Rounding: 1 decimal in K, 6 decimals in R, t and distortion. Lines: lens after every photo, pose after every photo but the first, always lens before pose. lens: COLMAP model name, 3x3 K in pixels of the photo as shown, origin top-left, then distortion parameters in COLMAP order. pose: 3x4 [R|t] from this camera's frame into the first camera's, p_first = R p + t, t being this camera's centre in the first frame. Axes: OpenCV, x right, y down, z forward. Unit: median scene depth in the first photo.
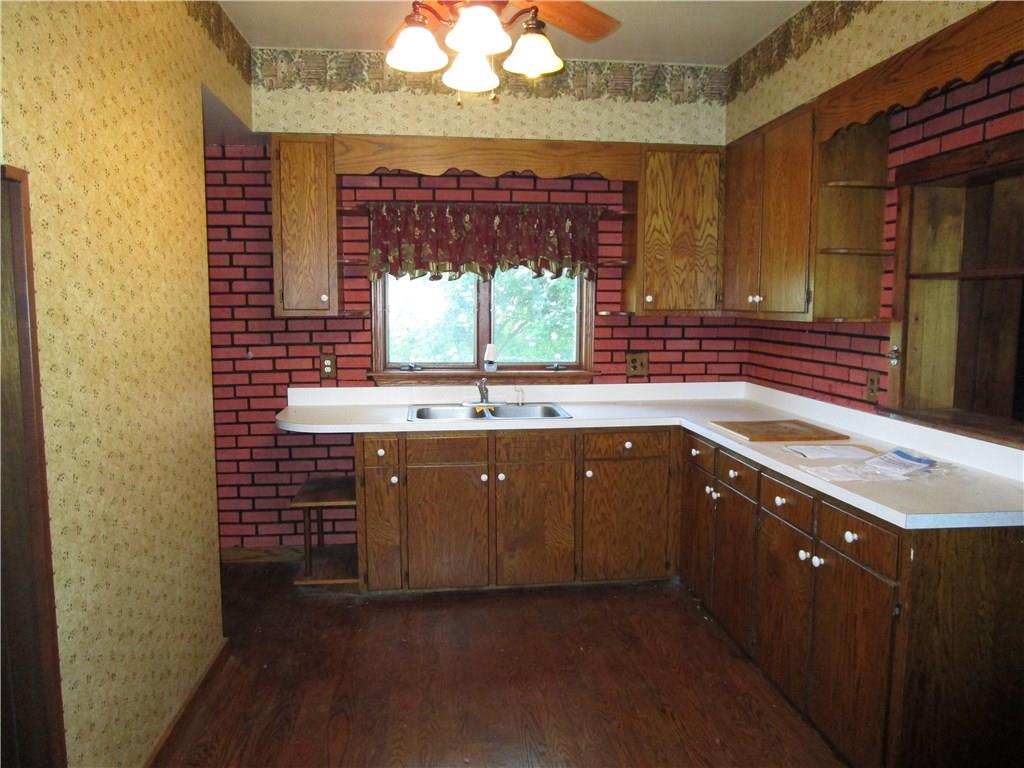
lens RADIAL K [[704.6, 0, 512.0], [0, 704.6, 384.0], [0, 0, 1]] dist [-0.043959, 0.000775]
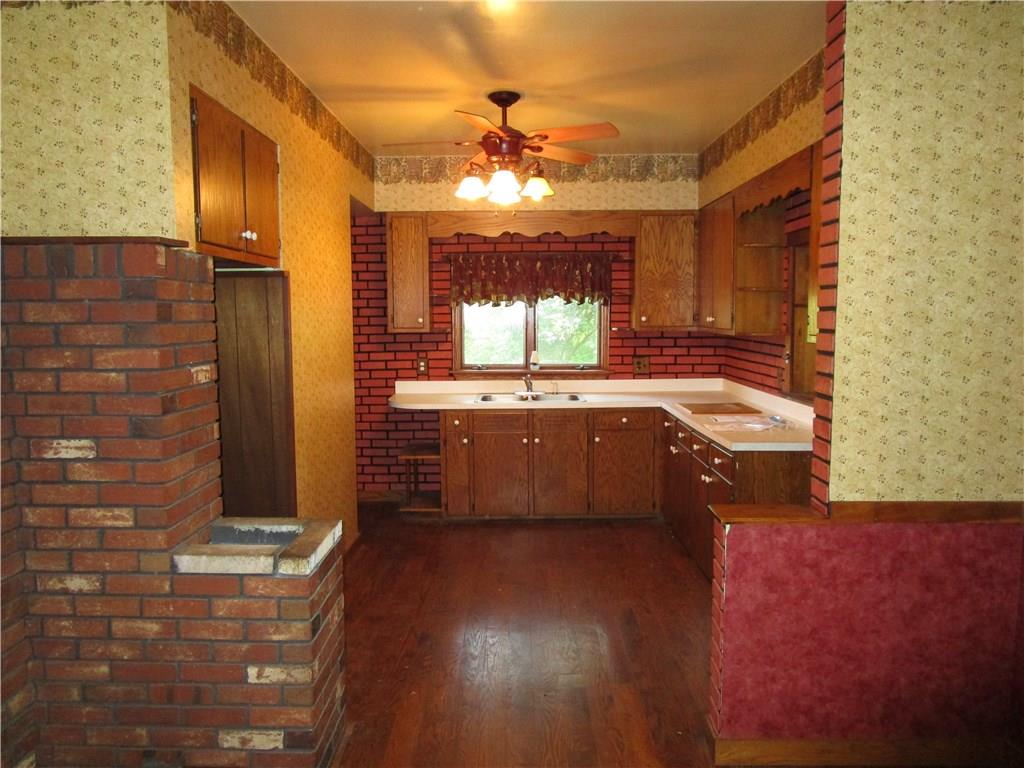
lens RADIAL K [[704.6, 0, 512.0], [0, 704.6, 384.0], [0, 0, 1]] dist [-0.043959, 0.000775]
pose [[0.992099, 0.003677, -0.125405, 0.108760], [-0.005158, 0.999921, -0.011492, 0.027995], [0.125353, 0.012048, 0.992039, -0.437847]]
